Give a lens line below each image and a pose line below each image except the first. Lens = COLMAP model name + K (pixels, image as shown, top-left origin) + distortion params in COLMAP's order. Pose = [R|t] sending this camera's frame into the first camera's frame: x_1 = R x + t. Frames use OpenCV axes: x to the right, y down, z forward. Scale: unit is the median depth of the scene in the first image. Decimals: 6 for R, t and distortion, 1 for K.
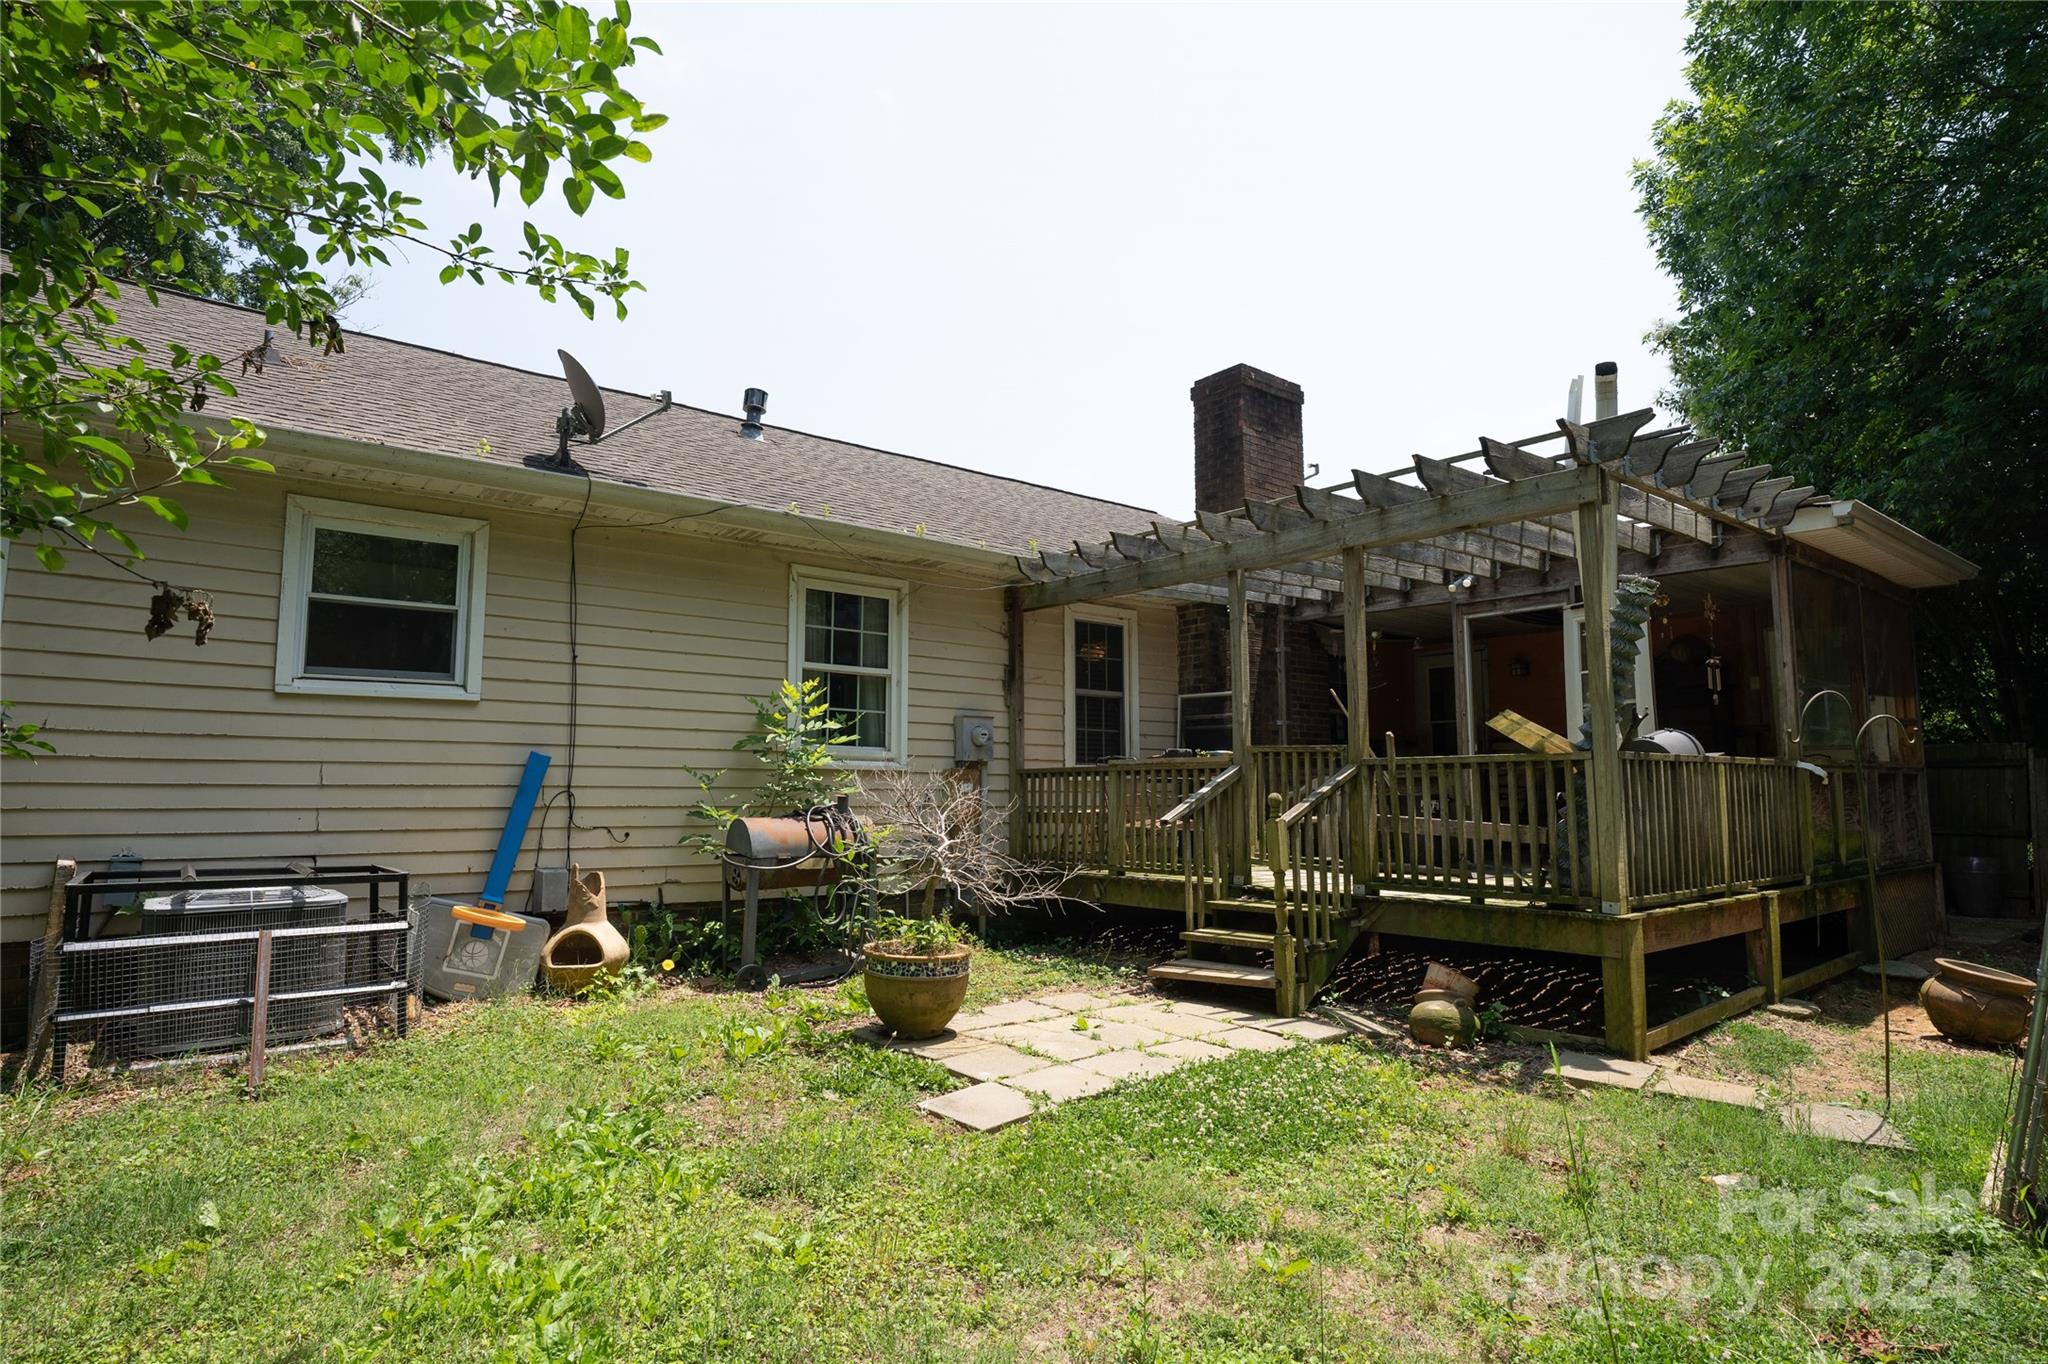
lens RADIAL K [[1160.7, 0, 1036.0], [0, 1160.7, 676.6], [0, 0, 1]] dist [-0.000240, -0.000126]
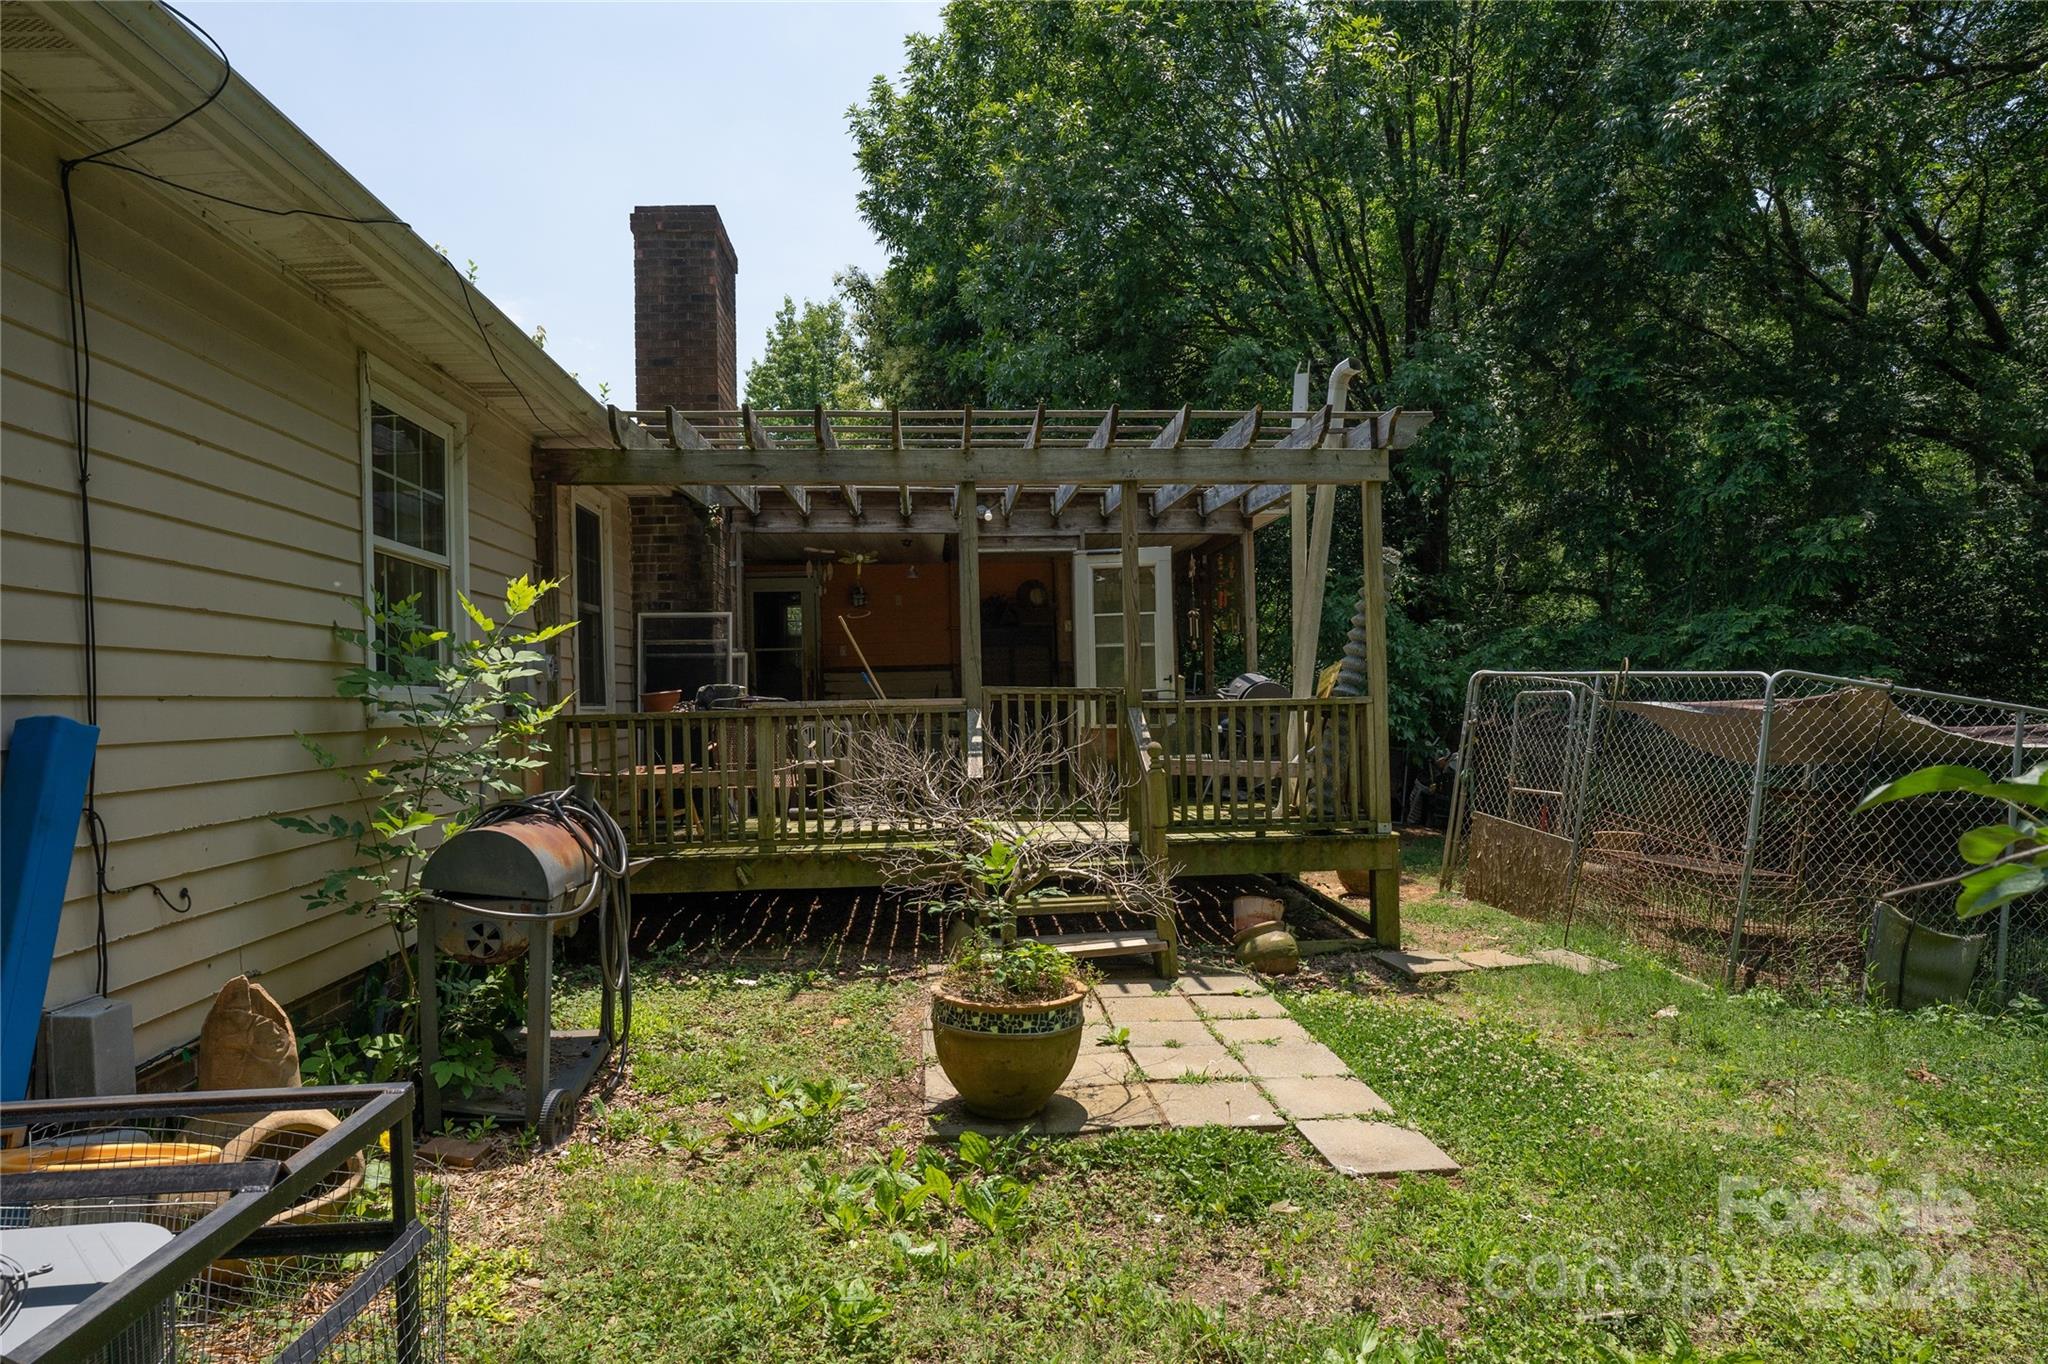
lens RADIAL K [[1160.7, 0, 1029.7], [0, 1160.7, 694.6], [0, 0, 1]] dist [-0.000240, -0.000126]
pose [[0.588117, -0.011211, 0.808698, -0.429020], [-0.061301, 0.996410, 0.058394, 0.010873], [-0.806450, -0.083916, 0.585318, 0.392835]]
